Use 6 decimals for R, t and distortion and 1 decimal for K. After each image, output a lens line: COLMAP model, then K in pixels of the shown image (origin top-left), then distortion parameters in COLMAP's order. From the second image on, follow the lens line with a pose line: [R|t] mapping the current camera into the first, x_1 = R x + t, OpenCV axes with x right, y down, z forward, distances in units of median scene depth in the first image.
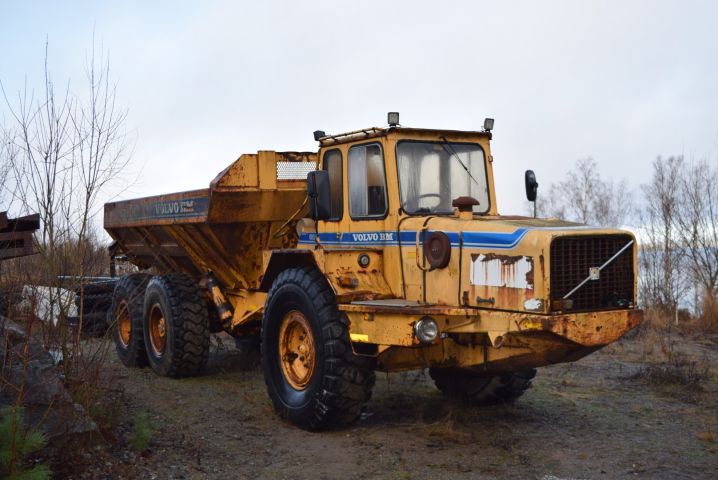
lens RADIAL K [[894.1, 0, 359.0], [0, 894.1, 240.0], [0, 0, 1]] dist [-0.071529, 0.018300]
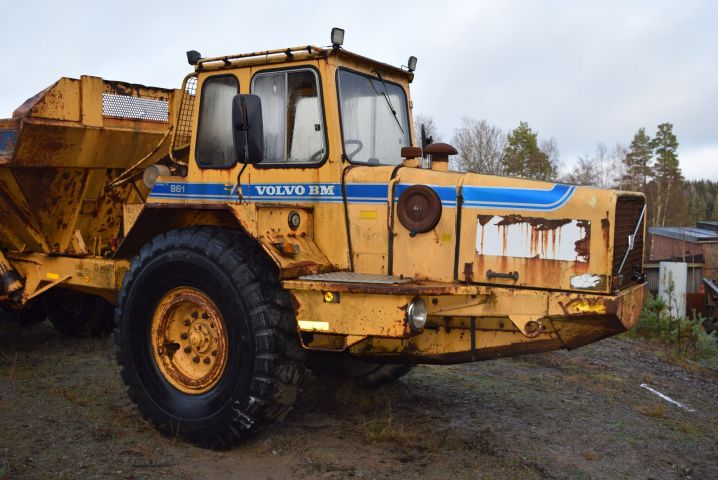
lens RADIAL K [[706.5, 0, 359.0], [0, 706.5, 240.0], [0, 0, 1]] dist [-0.073043, 0.007695]
pose [[0.890585, 0.007085, 0.454762, -0.216557], [-0.028940, 0.998735, 0.041115, 0.013180], [-0.453895, -0.049777, 0.889664, 0.441432]]
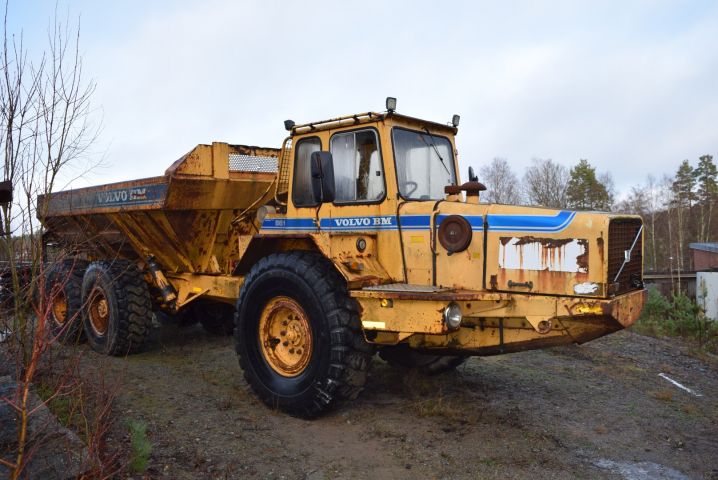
lens RADIAL K [[560.2, 0, 359.0], [0, 560.2, 240.0], [0, 0, 1]] dist [-0.094021, 0.014893]
pose [[0.953612, 0.000775, 0.301039, -0.183628], [-0.003411, 0.999960, 0.008231, 0.012357], [-0.301020, -0.008876, 0.953576, 0.406292]]
